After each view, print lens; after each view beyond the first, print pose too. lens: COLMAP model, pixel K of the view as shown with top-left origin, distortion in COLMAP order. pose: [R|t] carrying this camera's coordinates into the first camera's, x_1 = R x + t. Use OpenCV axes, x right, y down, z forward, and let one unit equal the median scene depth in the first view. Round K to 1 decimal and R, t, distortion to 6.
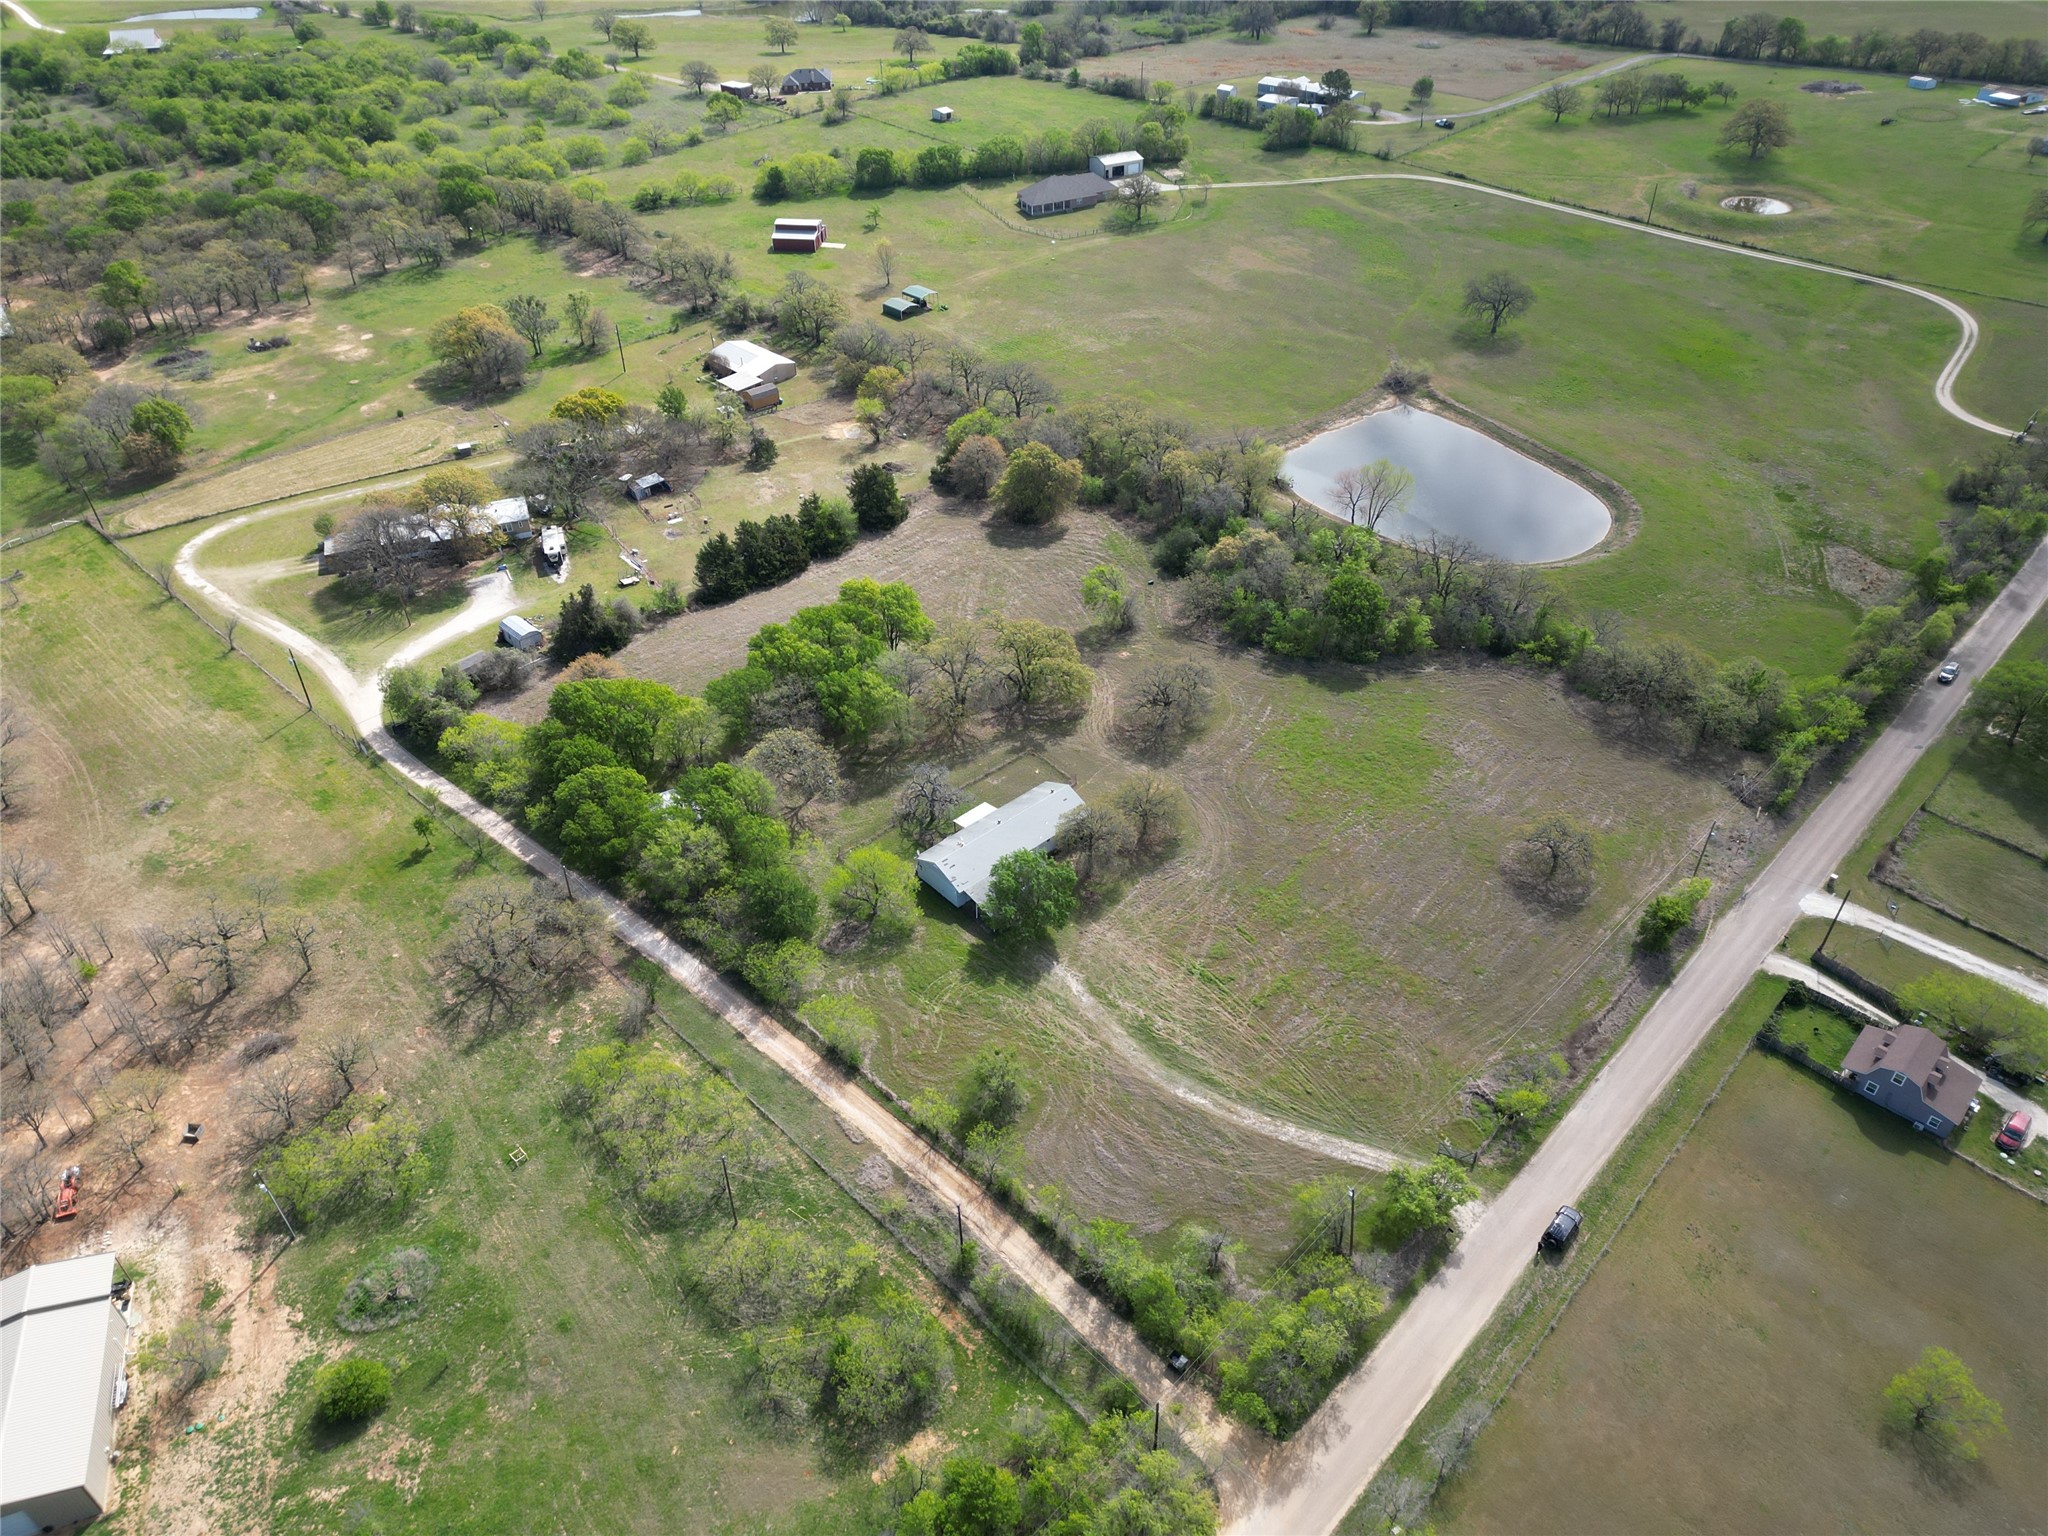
lens RADIAL K [[1417.7, 0, 1022.7], [0, 1417.7, 778.4], [0, 0, 1]] dist [0.085092, -0.088865]
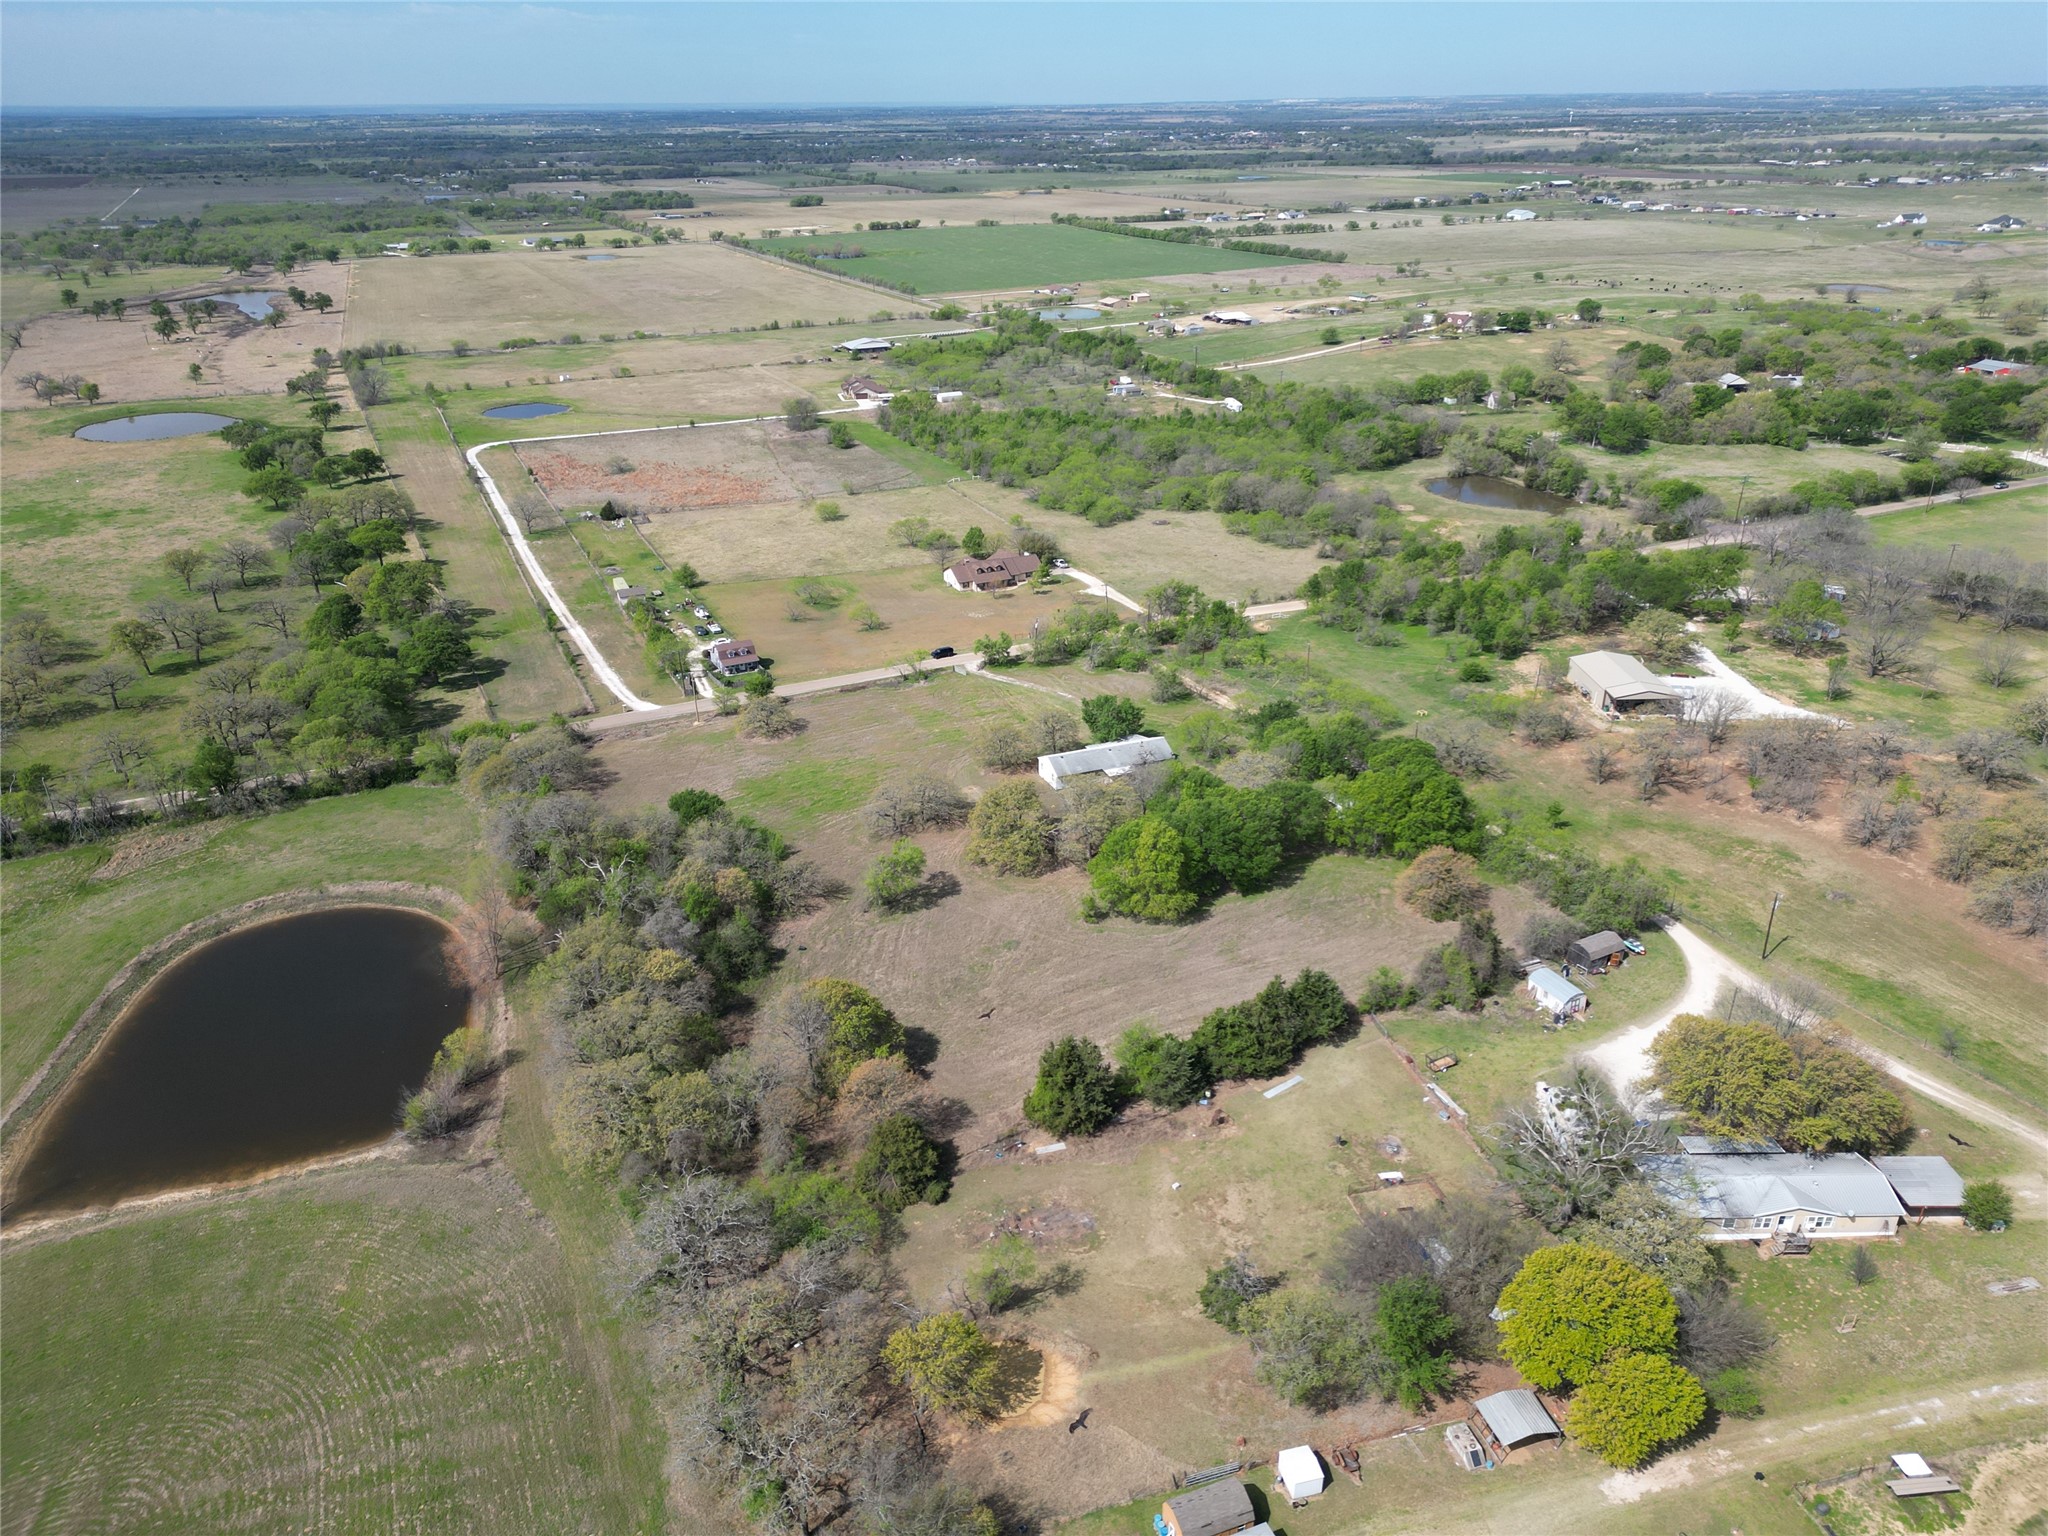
lens RADIAL K [[1426.7, 0, 1021.6], [0, 1426.7, 775.8], [0, 0, 1]] dist [0.062270, -0.057265]
pose [[-0.939452, -0.115735, 0.322546, -0.363440], [0.233166, 0.473880, 0.849159, -1.085031], [-0.251126, 0.872951, -0.418201, 1.526624]]
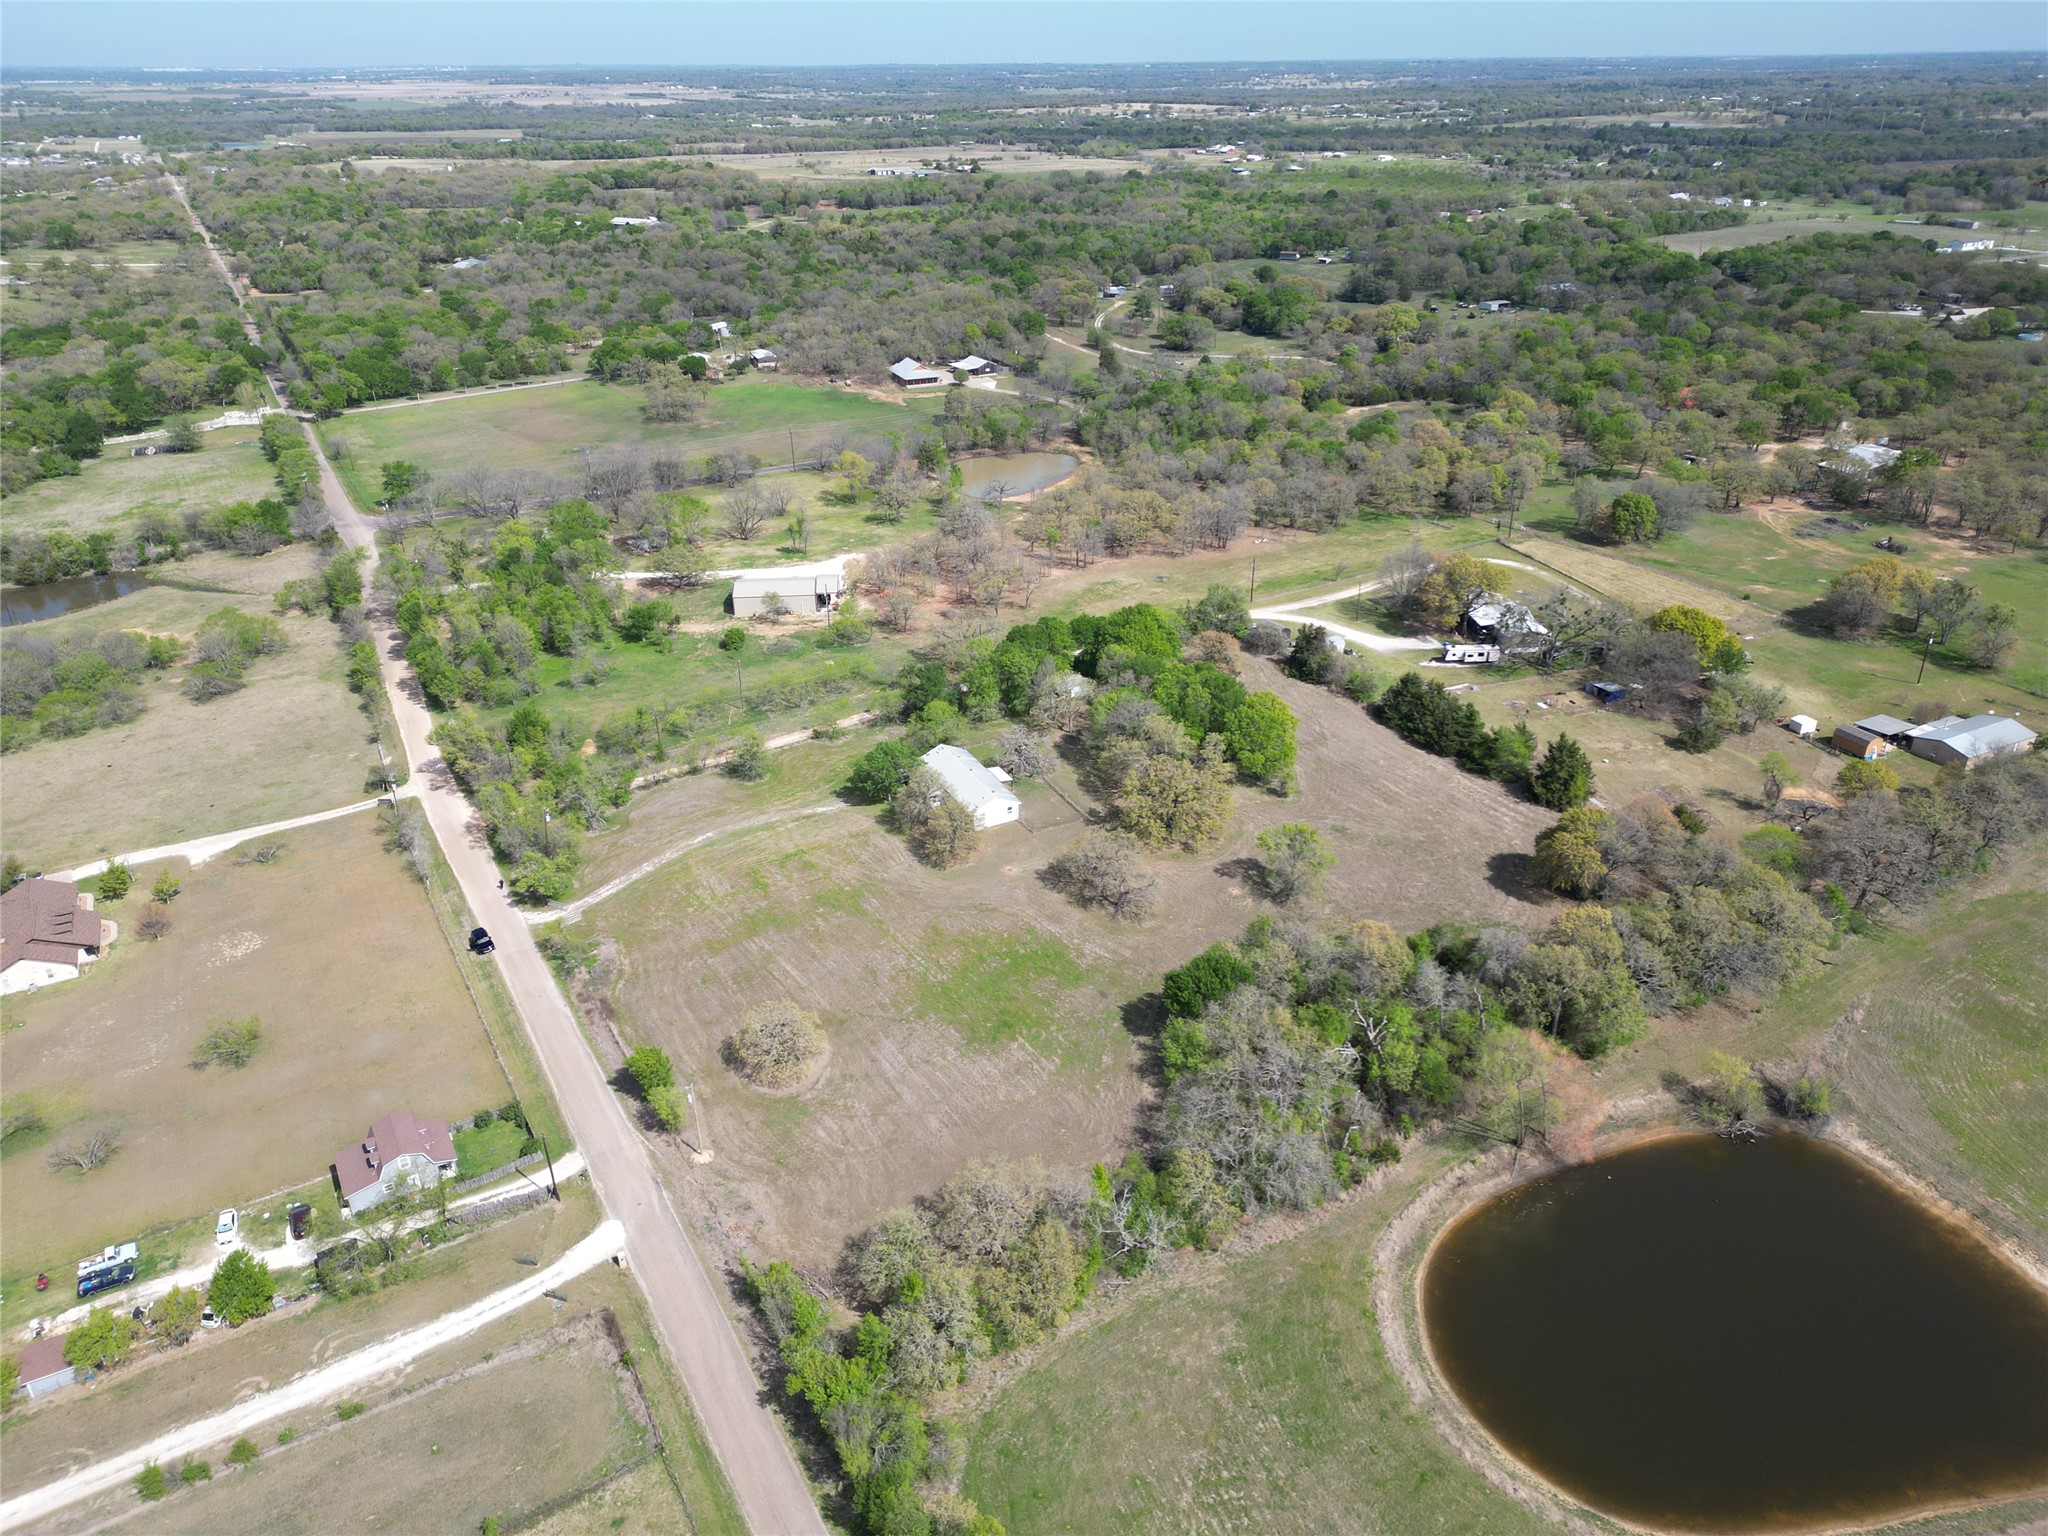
lens RADIAL K [[1417.7, 0, 1022.7], [0, 1417.7, 778.4], [0, 0, 1]] dist [0.085092, -0.088865]
pose [[-0.278515, 0.454003, -0.846351, 1.006939], [-0.572078, 0.629416, 0.525892, -0.632335], [0.771464, 0.630648, 0.084423, 0.876137]]
